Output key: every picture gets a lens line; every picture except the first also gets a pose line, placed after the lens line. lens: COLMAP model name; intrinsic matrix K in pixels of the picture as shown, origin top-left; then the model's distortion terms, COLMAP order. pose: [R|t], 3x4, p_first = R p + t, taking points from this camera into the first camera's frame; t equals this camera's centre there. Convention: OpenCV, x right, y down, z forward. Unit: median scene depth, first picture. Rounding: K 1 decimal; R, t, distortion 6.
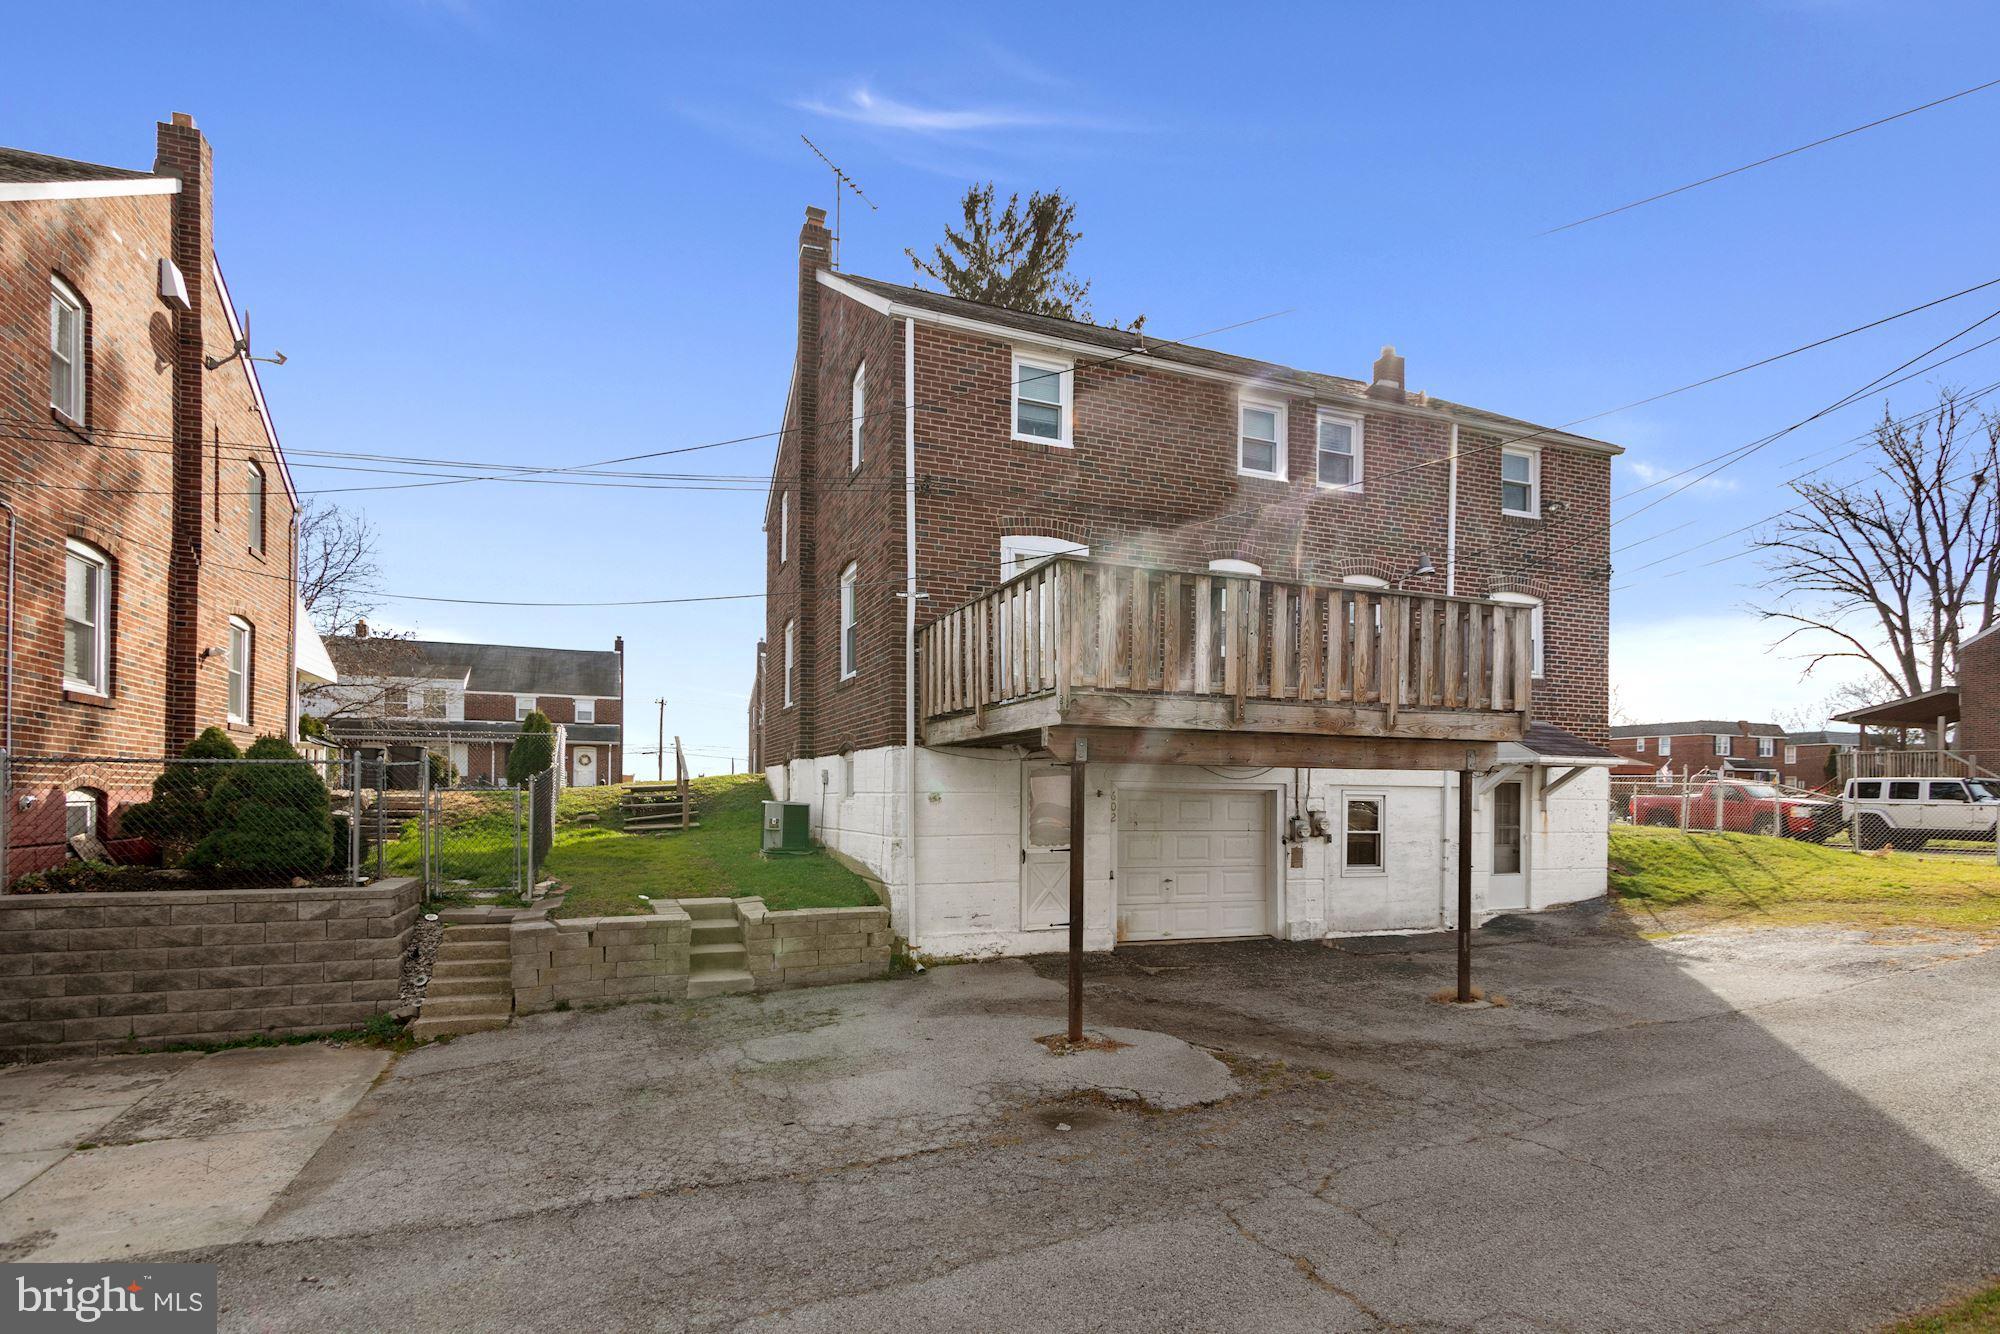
lens RADIAL K [[963.5, 0, 997.9], [0, 963.5, 639.3], [0, 0, 1]] dist [0.012294, 0.000201]
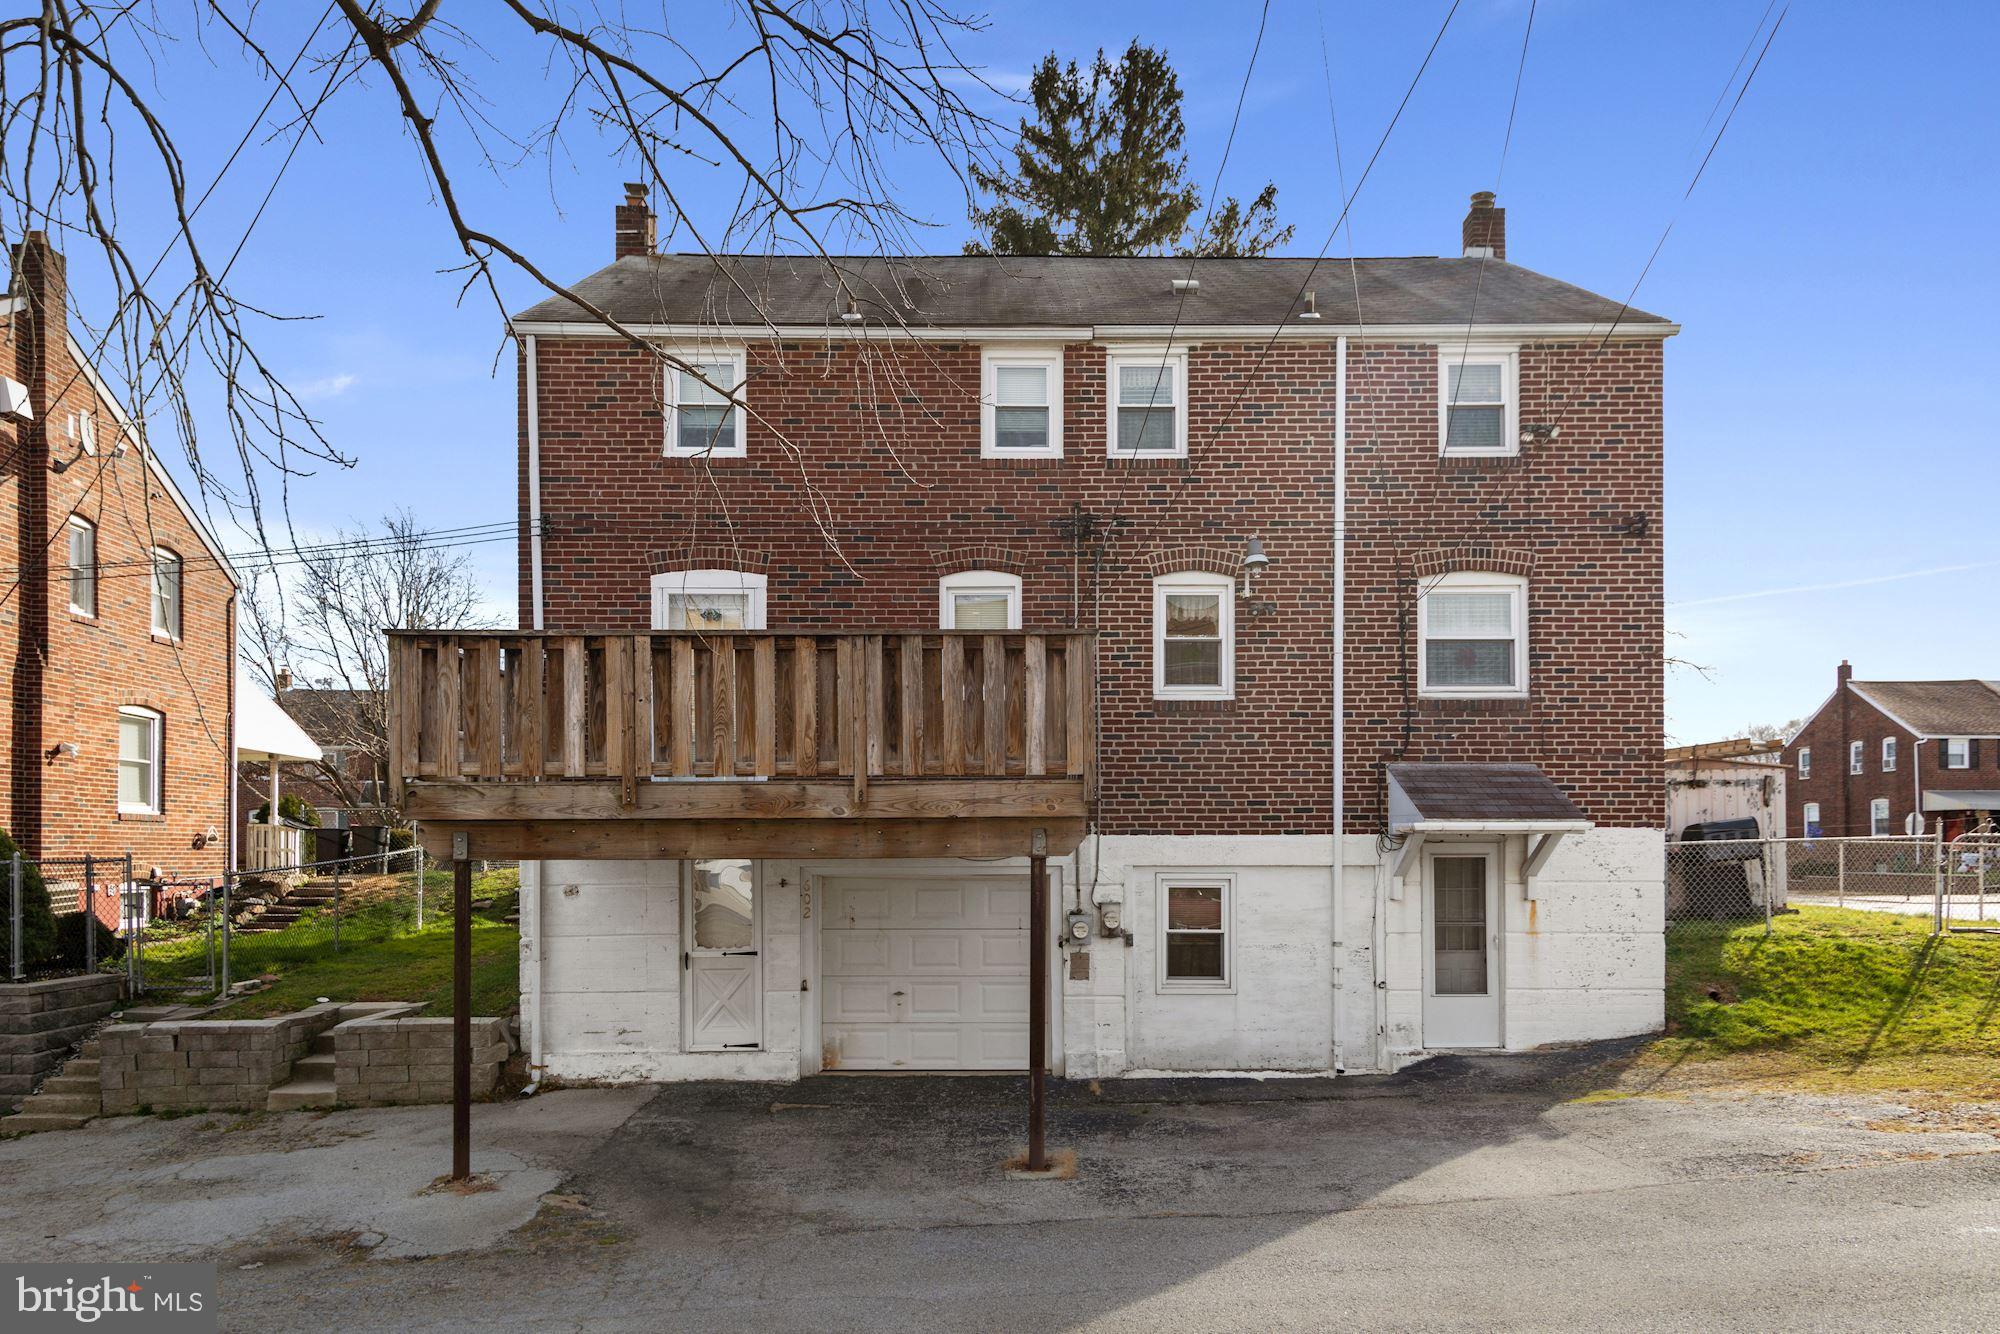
lens RADIAL K [[1322.5, 0, 1001.2], [0, 1322.5, 628.2], [0, 0, 1]] dist [0.027109, -0.022473]
pose [[0.932886, -0.072471, -0.352805, 0.751805], [0.069483, 0.997359, -0.021144, -0.017330], [0.353406, -0.004789, 0.935458, 0.037142]]
